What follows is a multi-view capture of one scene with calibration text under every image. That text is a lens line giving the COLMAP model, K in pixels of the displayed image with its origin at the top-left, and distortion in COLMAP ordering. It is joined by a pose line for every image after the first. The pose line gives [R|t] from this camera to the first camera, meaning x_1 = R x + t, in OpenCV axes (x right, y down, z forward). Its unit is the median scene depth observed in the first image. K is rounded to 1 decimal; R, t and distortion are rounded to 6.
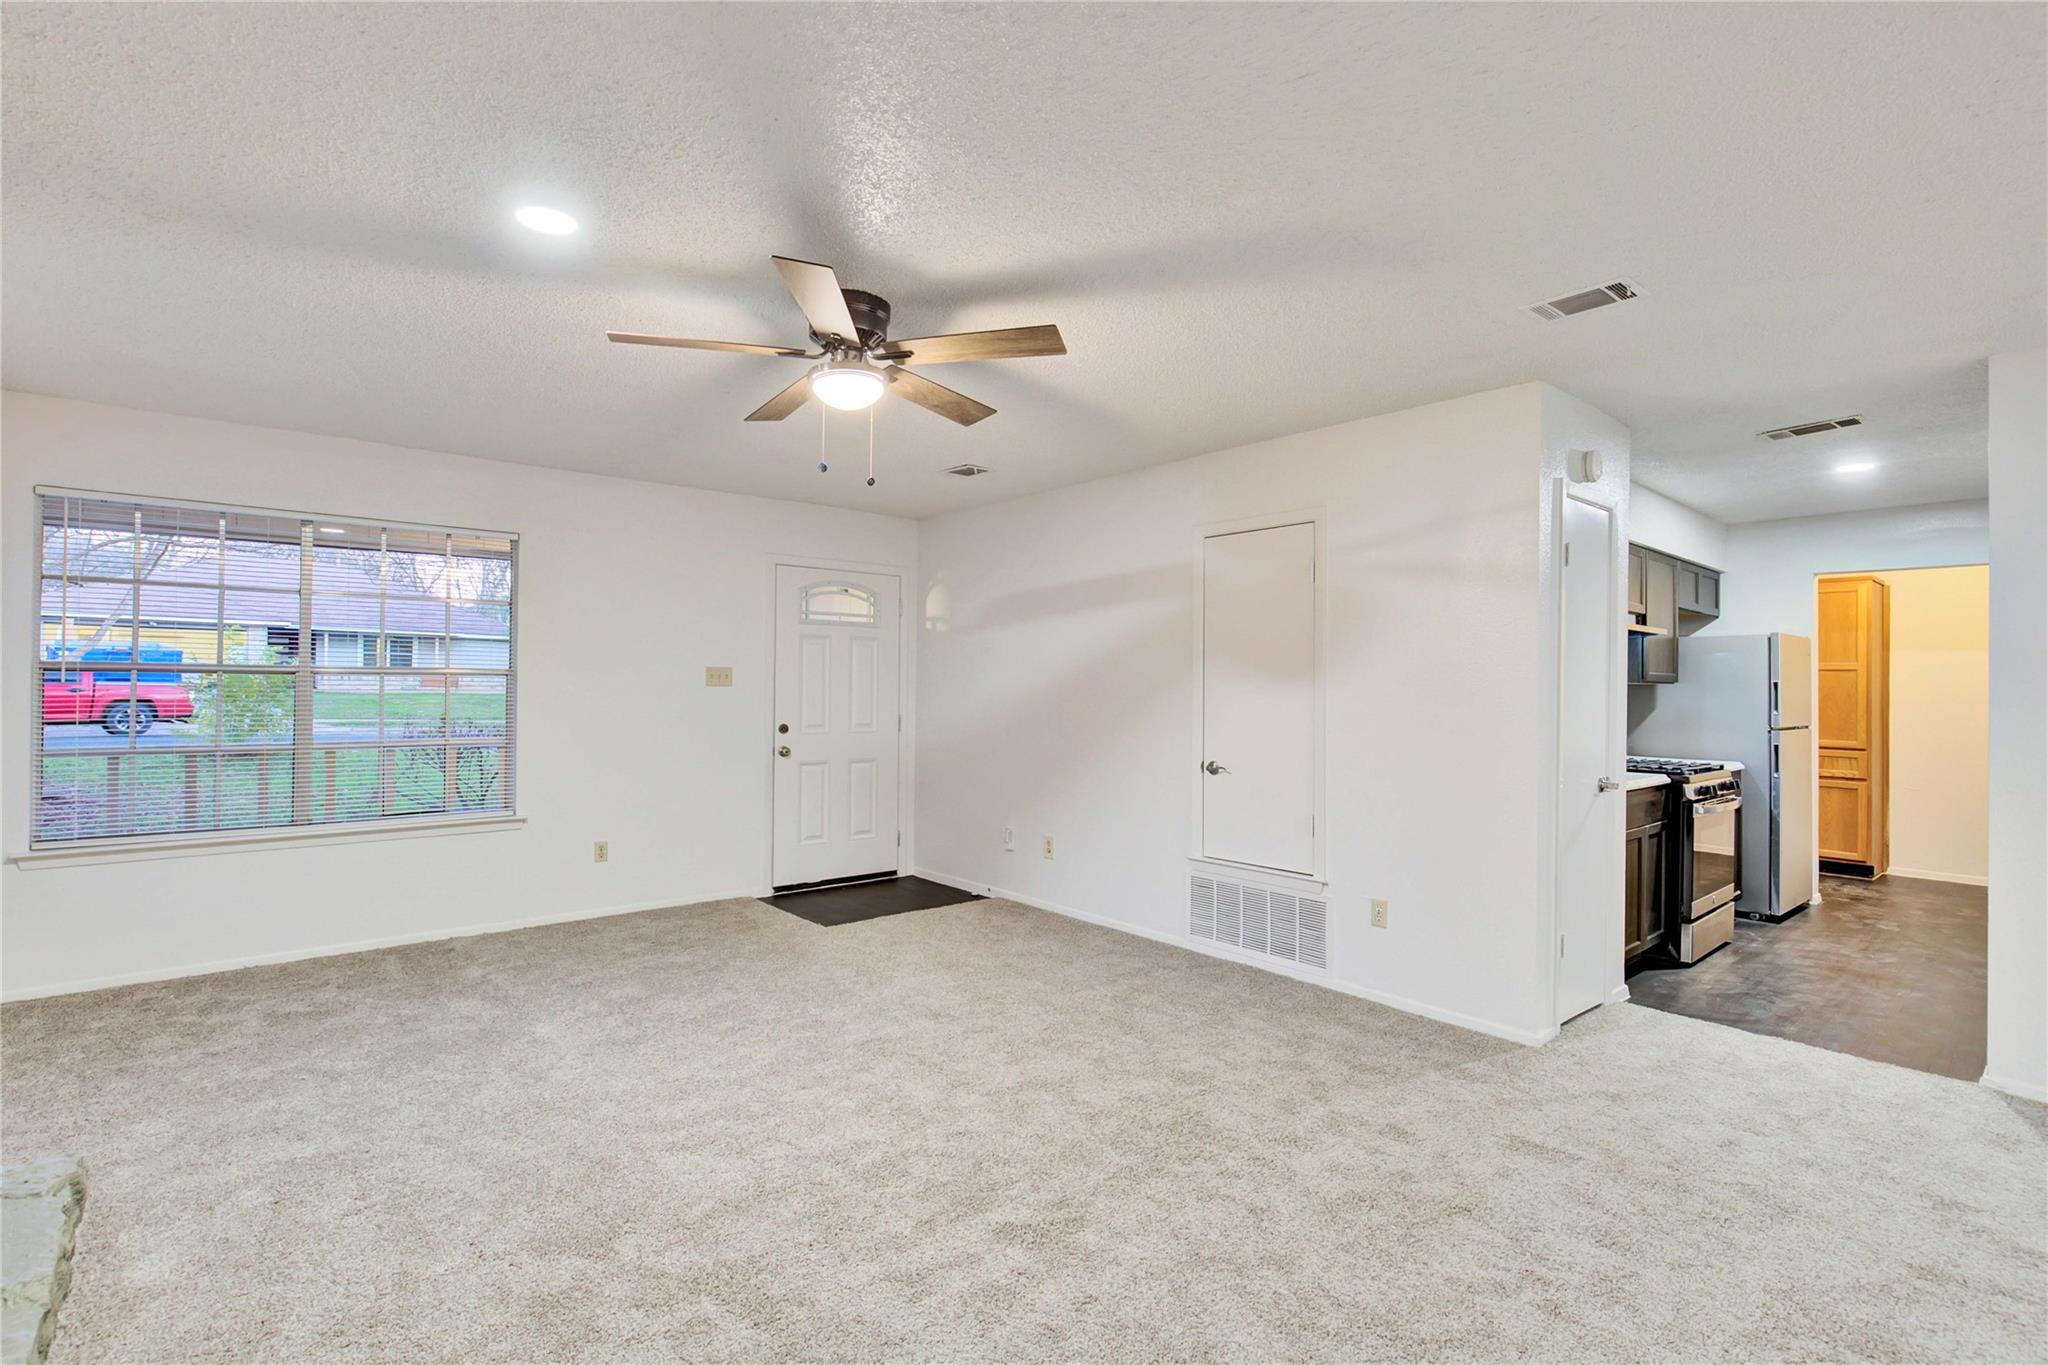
lens RADIAL K [[930.1, 0, 1029.4], [0, 930.1, 680.6], [0, 0, 1]] dist [-0.001669, -0.000689]
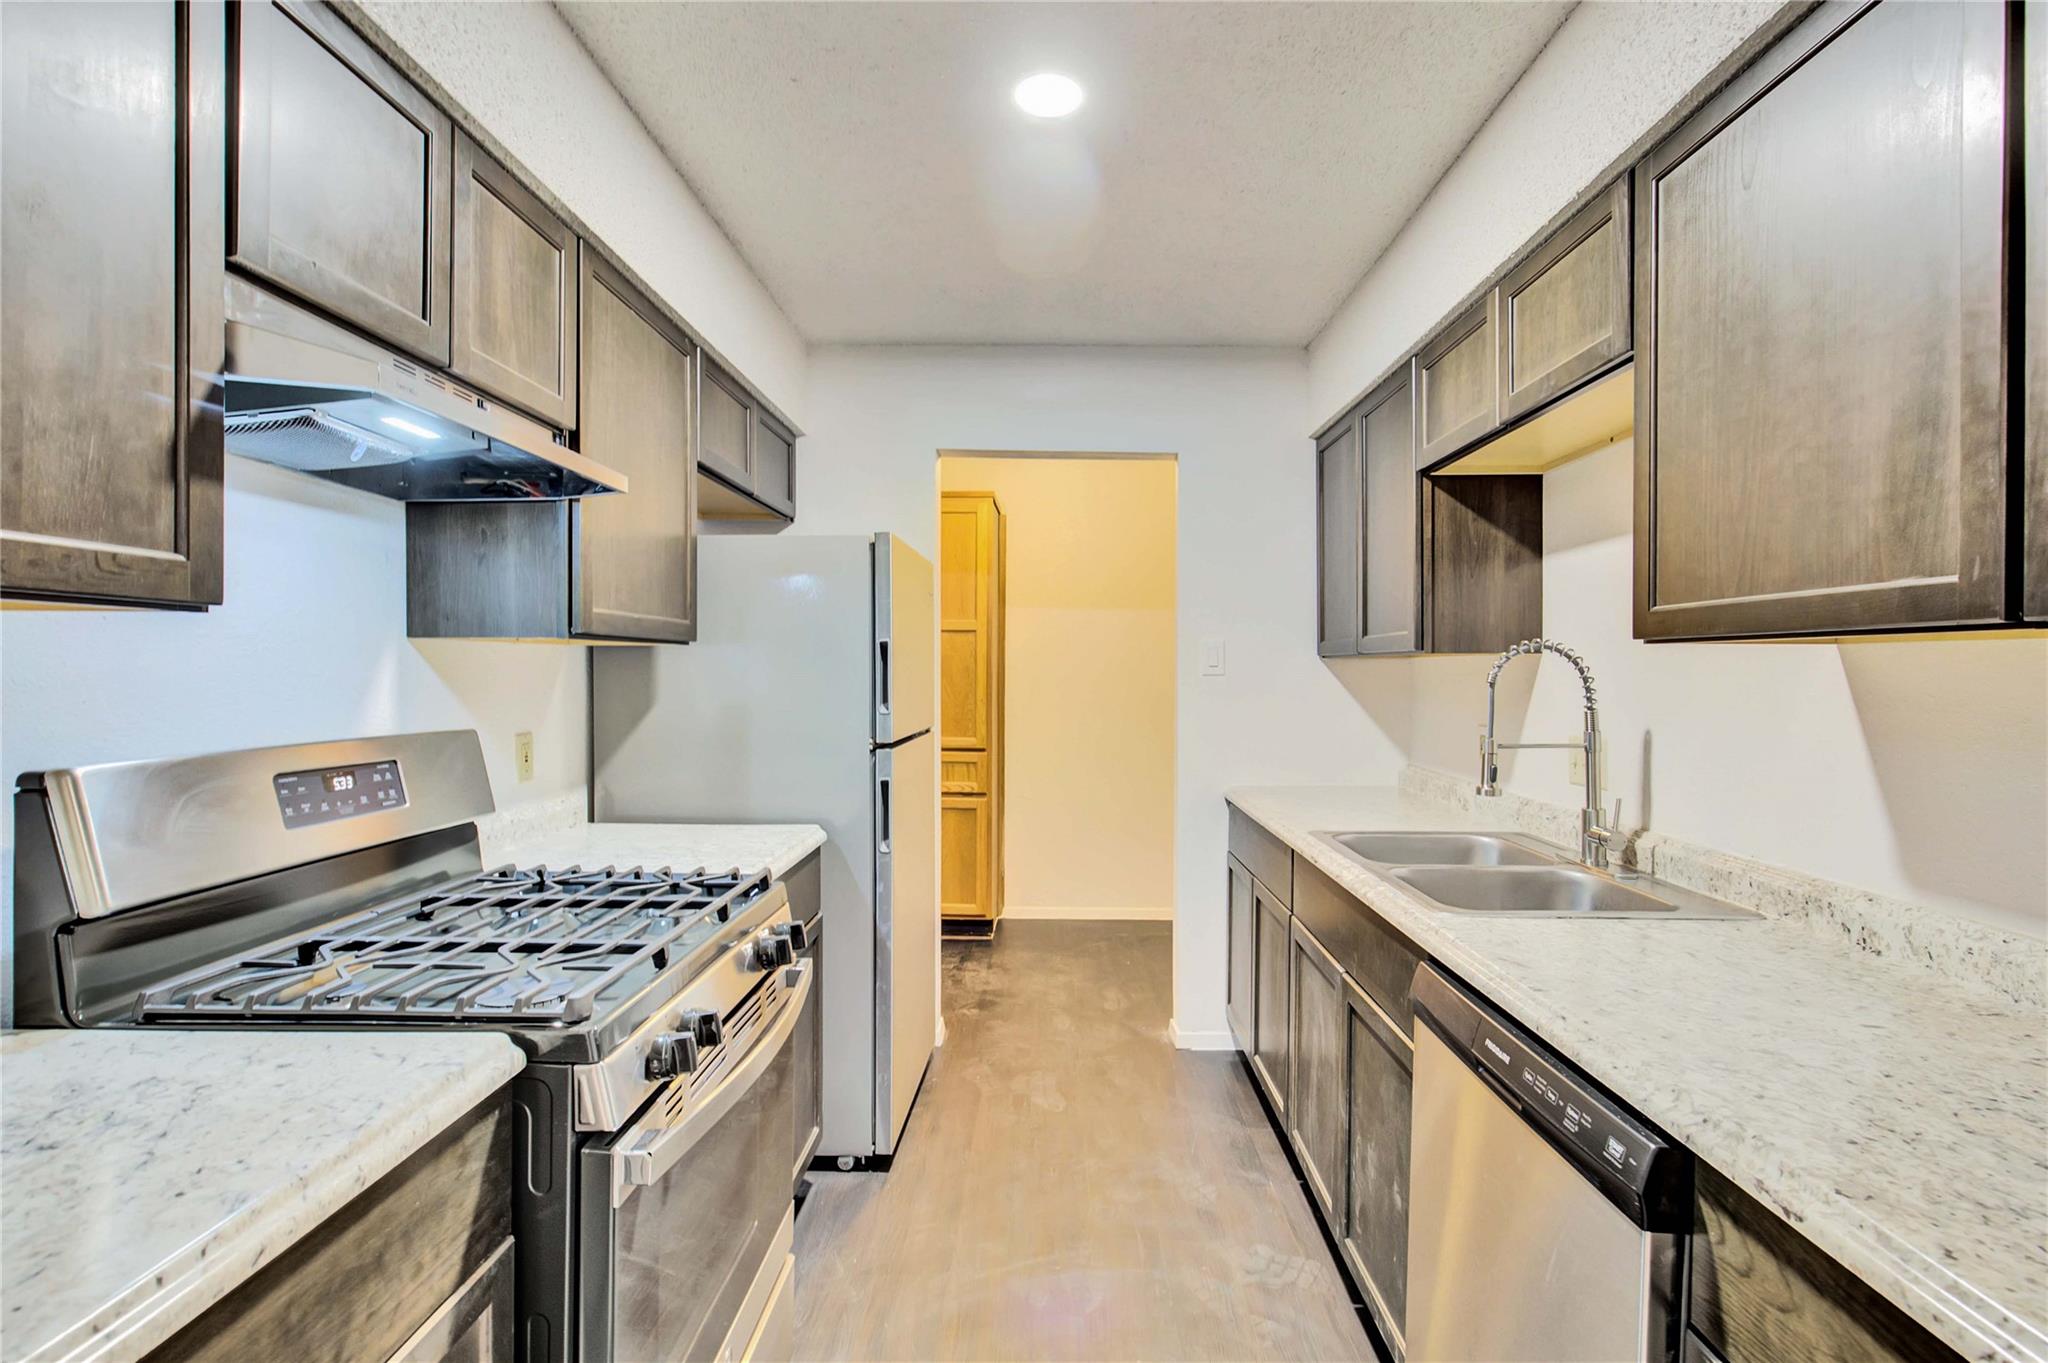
lens RADIAL K [[930.1, 0, 1029.4], [0, 930.1, 679.6], [0, 0, 1]] dist [-0.001669, -0.000689]
pose [[0.667829, -0.013495, 0.744192, 0.501689], [-0.005119, 0.999729, 0.022722, 0.008987], [-0.744297, -0.018984, 0.667579, 0.629898]]
